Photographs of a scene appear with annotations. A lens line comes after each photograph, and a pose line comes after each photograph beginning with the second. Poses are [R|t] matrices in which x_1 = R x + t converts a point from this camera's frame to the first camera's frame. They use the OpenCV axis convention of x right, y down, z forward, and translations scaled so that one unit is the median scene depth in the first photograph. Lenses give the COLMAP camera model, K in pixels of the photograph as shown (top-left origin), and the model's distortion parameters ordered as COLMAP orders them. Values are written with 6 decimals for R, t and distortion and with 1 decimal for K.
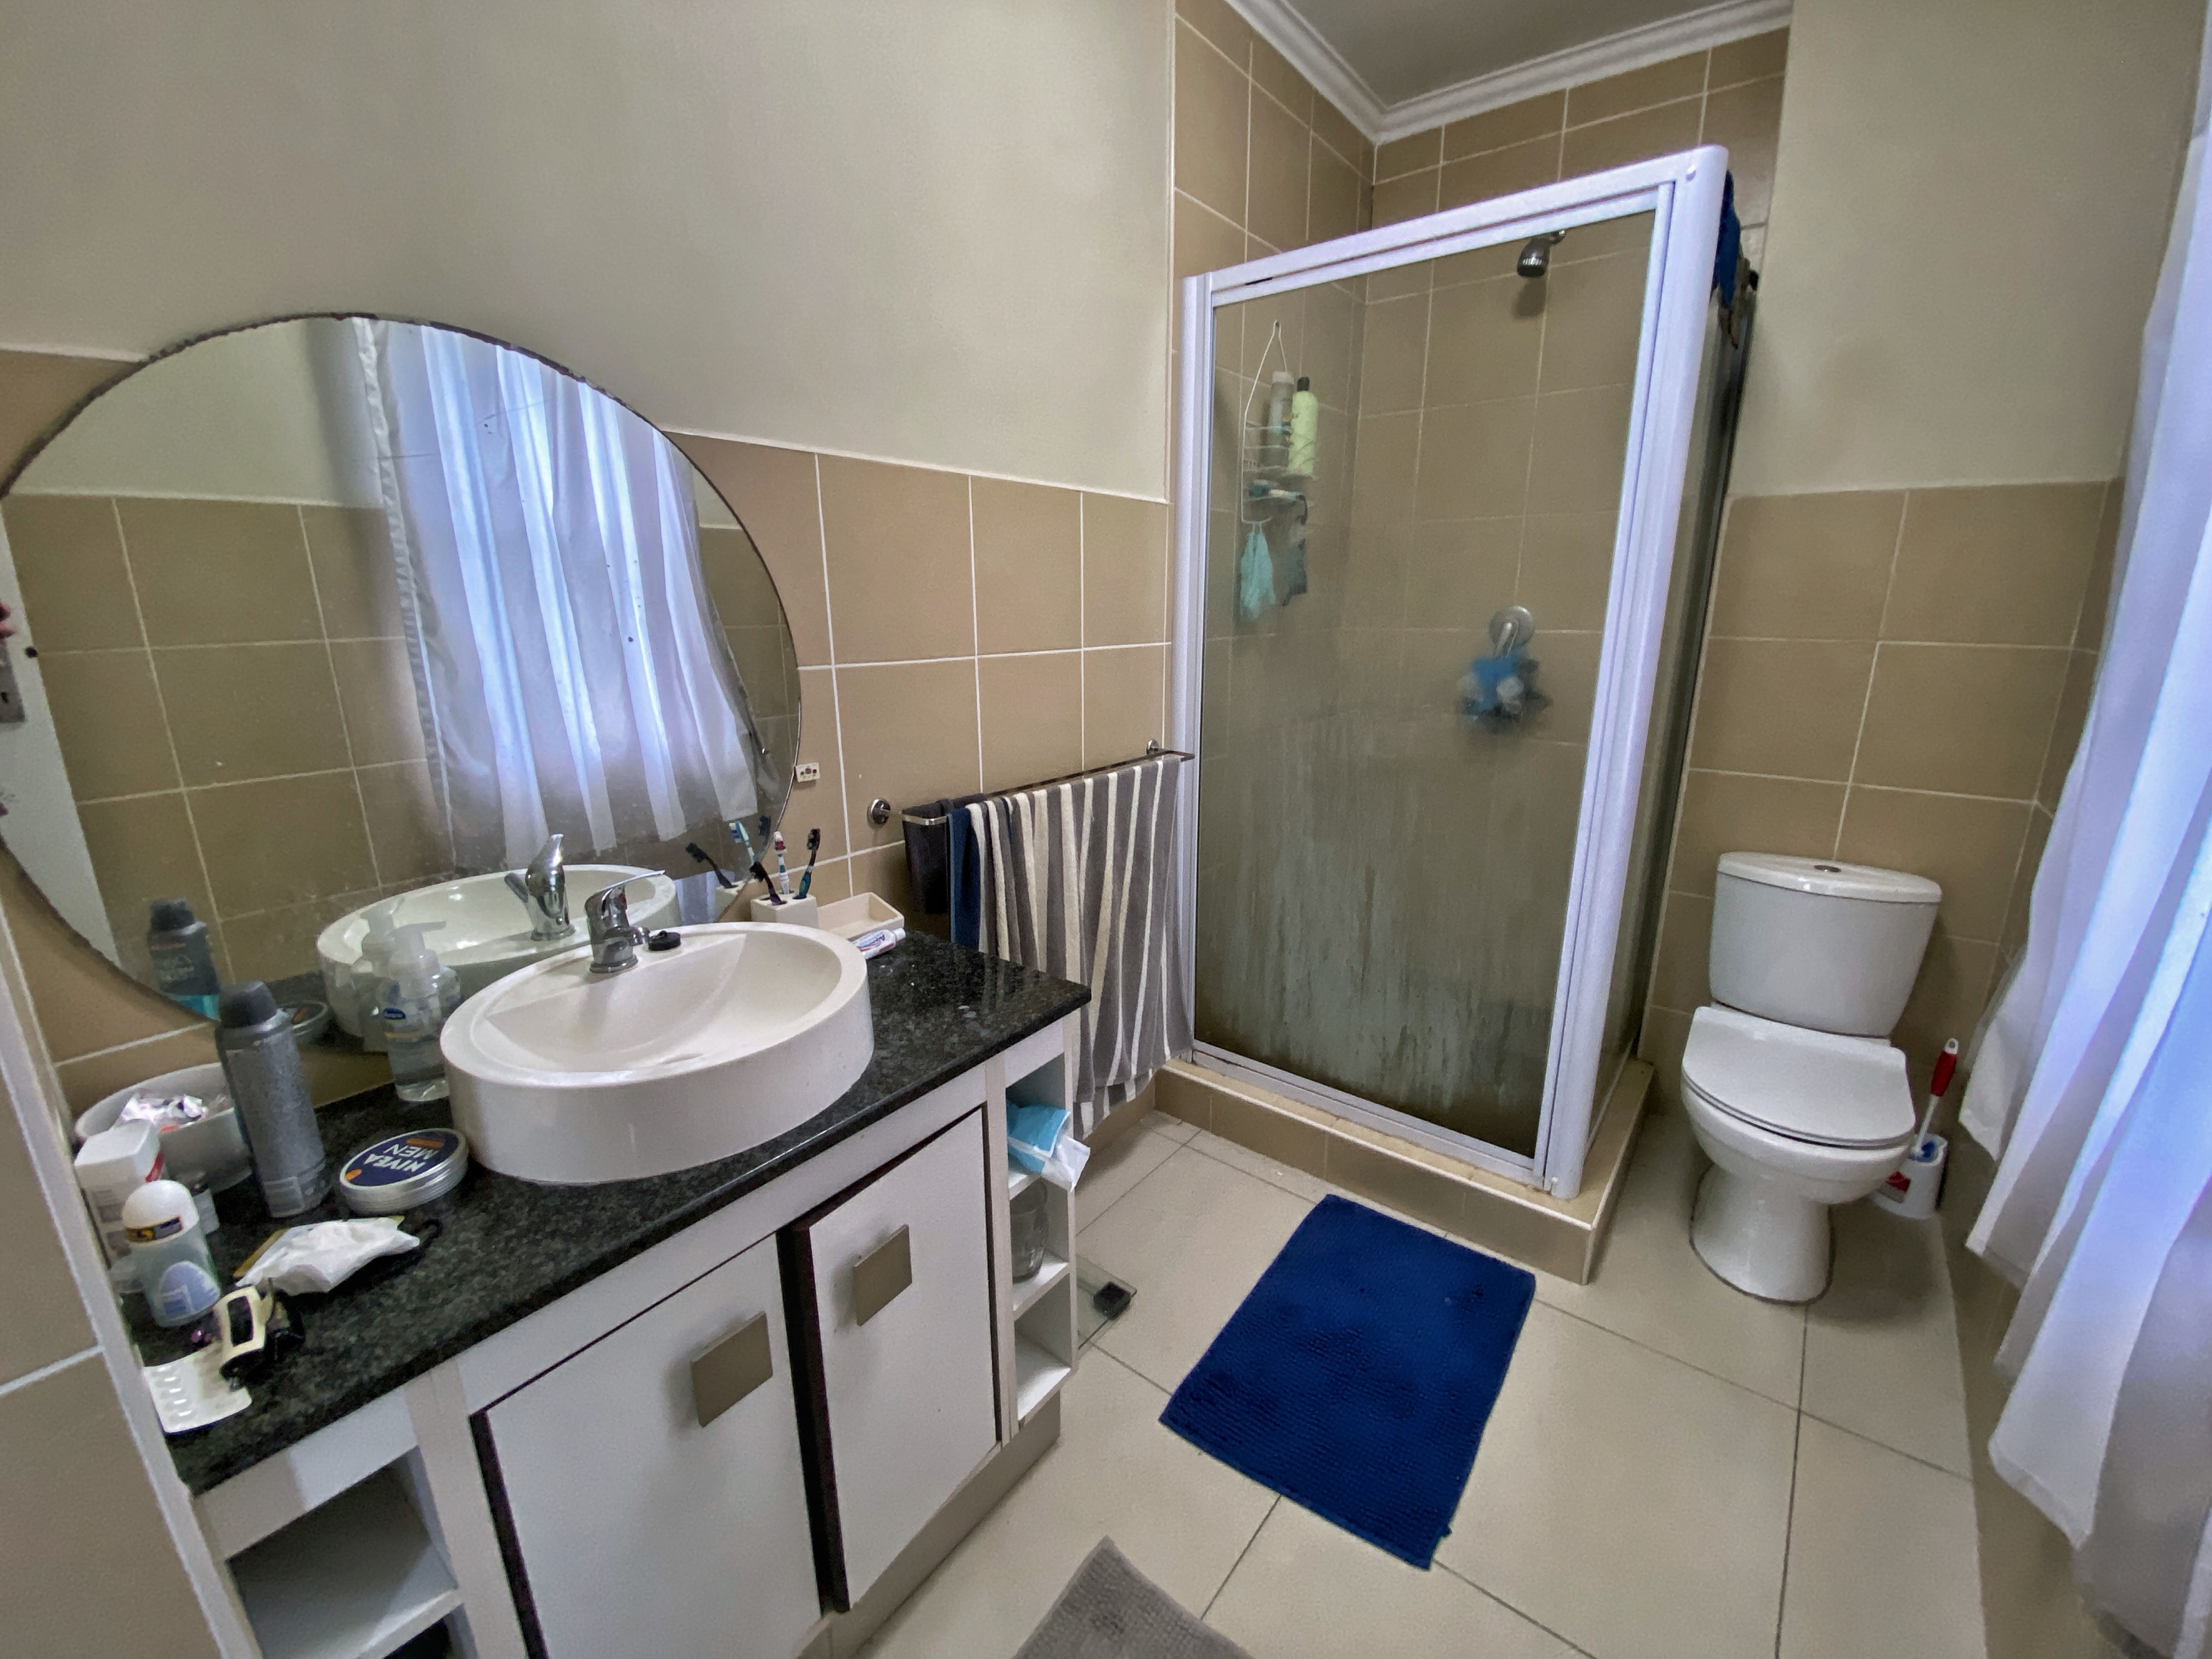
lens RADIAL K [[898.1, 0, 1098.8], [0, 898.1, 830.4], [0, 0, 1]] dist [0.033235, -0.029823]
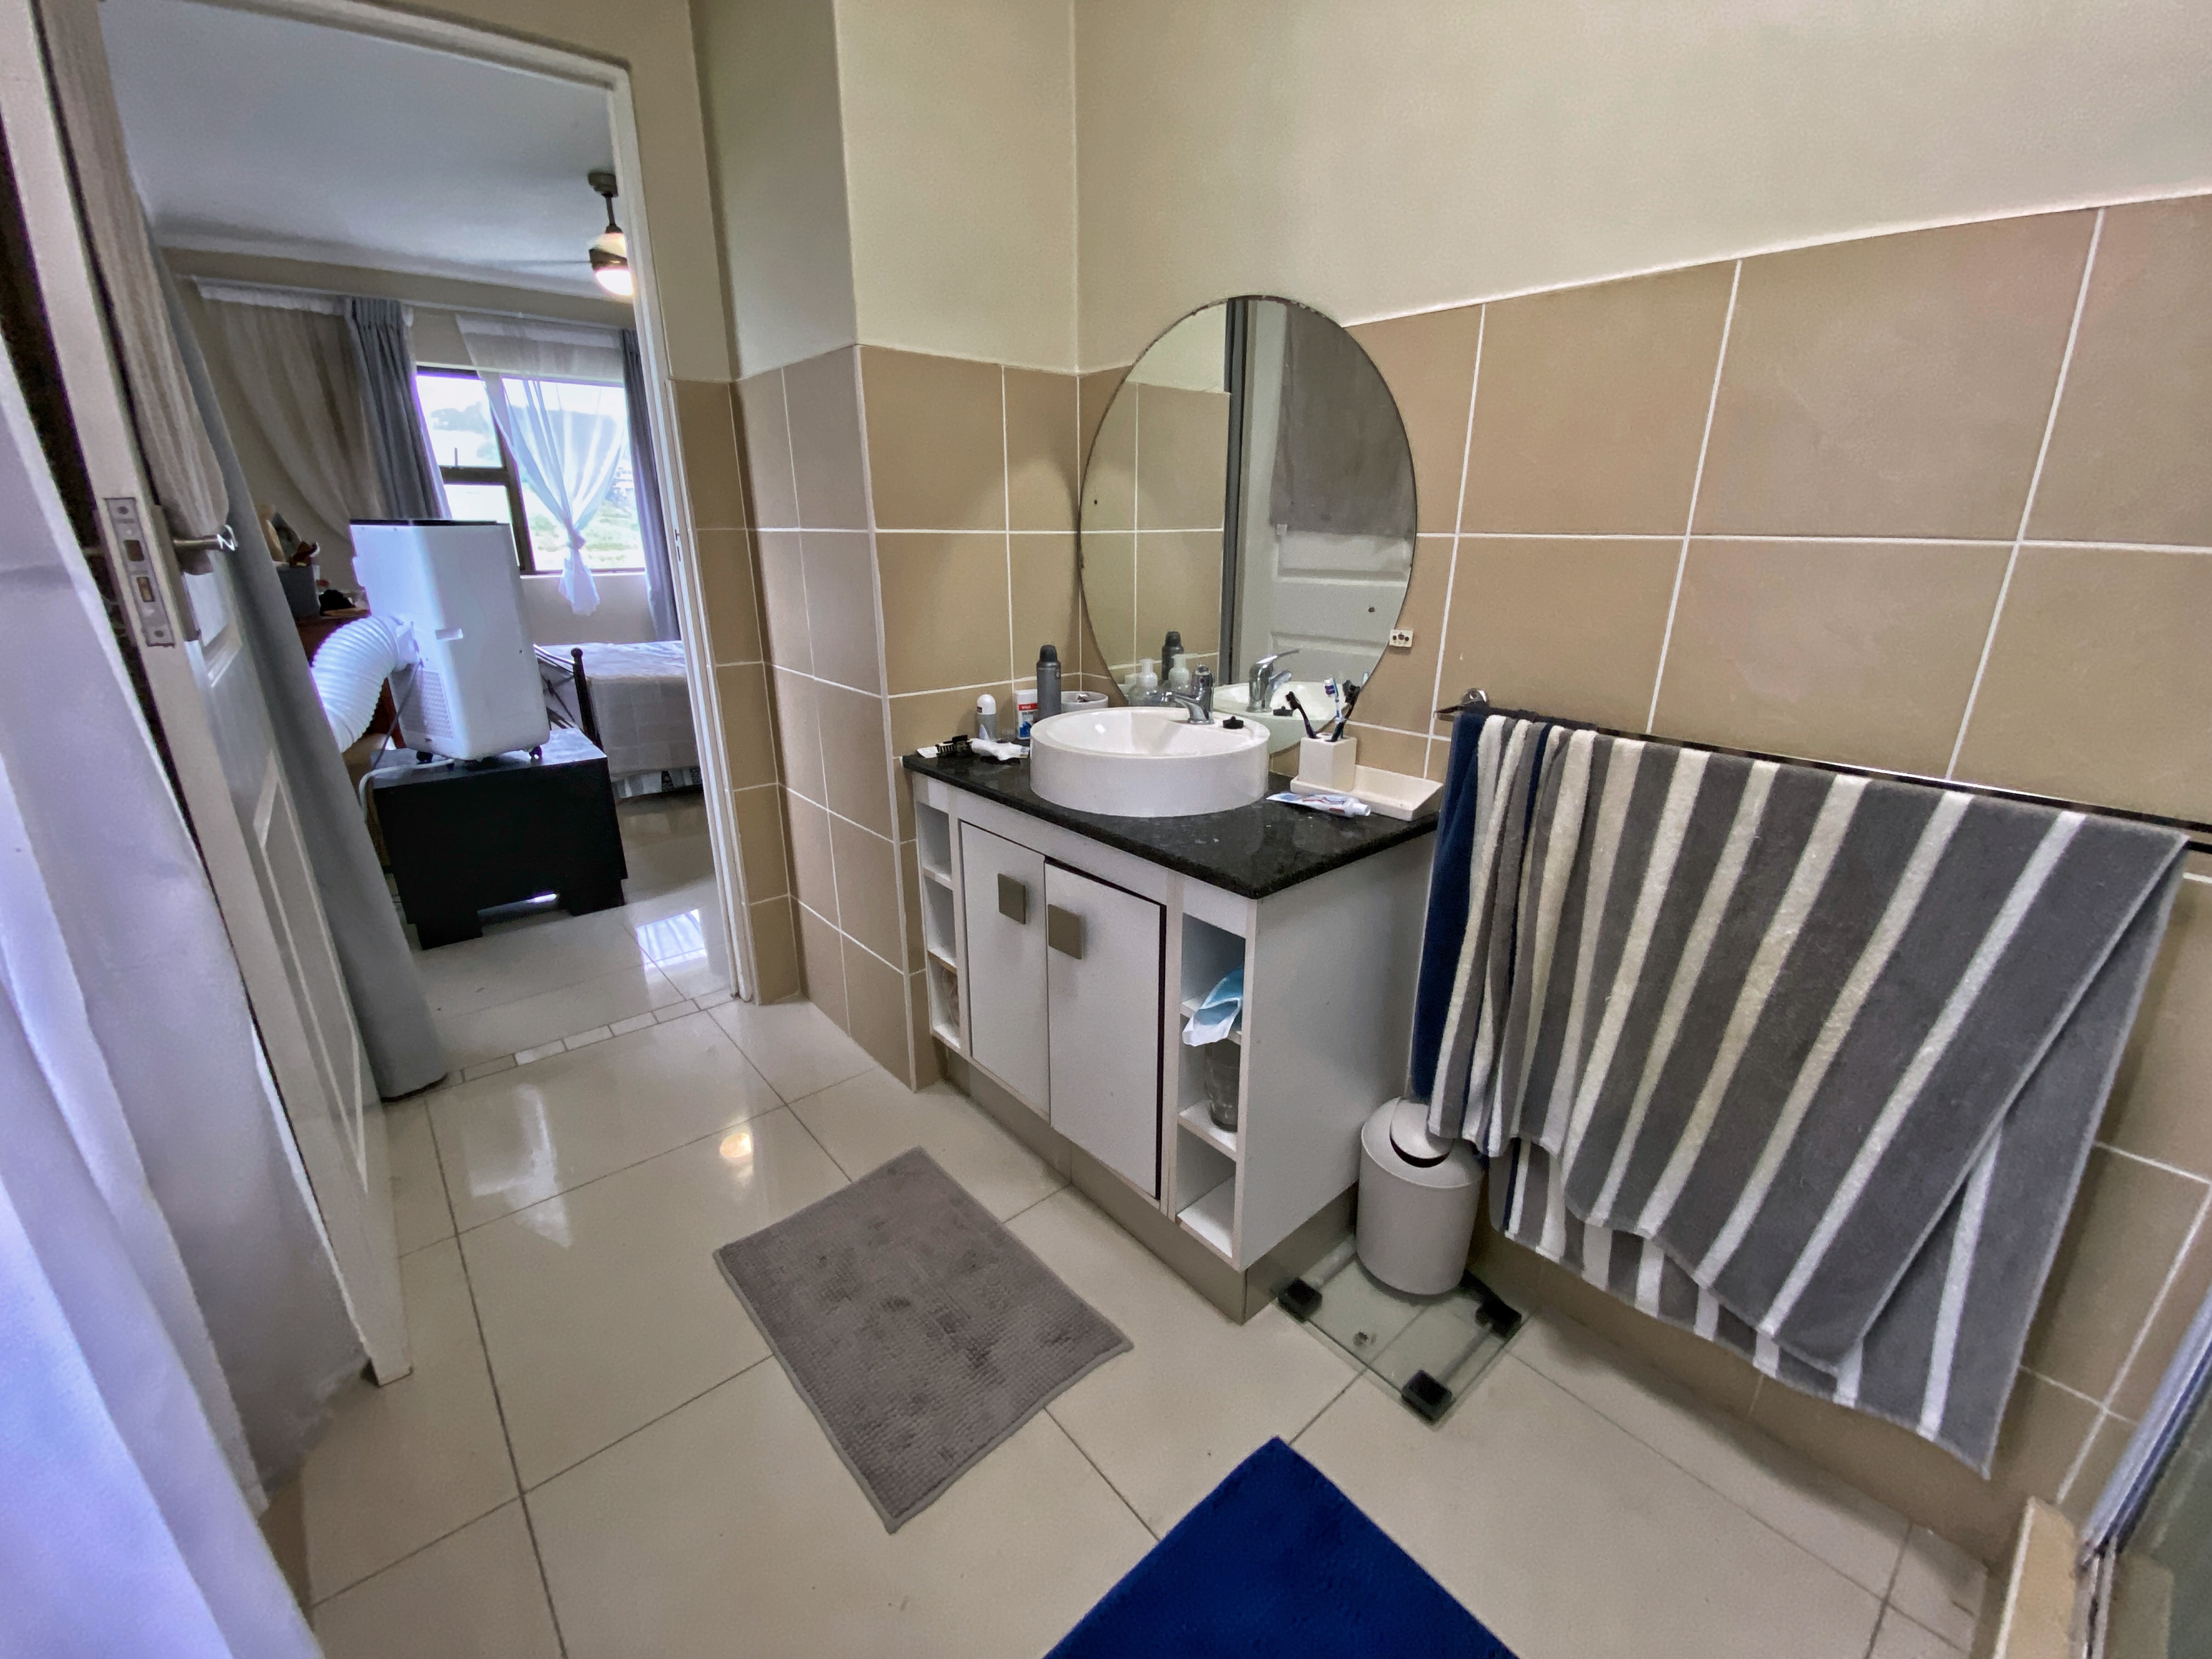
lens RADIAL K [[898.1, 0, 1098.8], [0, 898.1, 830.4], [0, 0, 1]] dist [0.033235, -0.029823]
pose [[-0.191973, 0.319531, -0.927926, 0.943137], [-0.243134, 0.900552, 0.360405, -0.186365], [0.950806, 0.294798, -0.095193, 0.999065]]
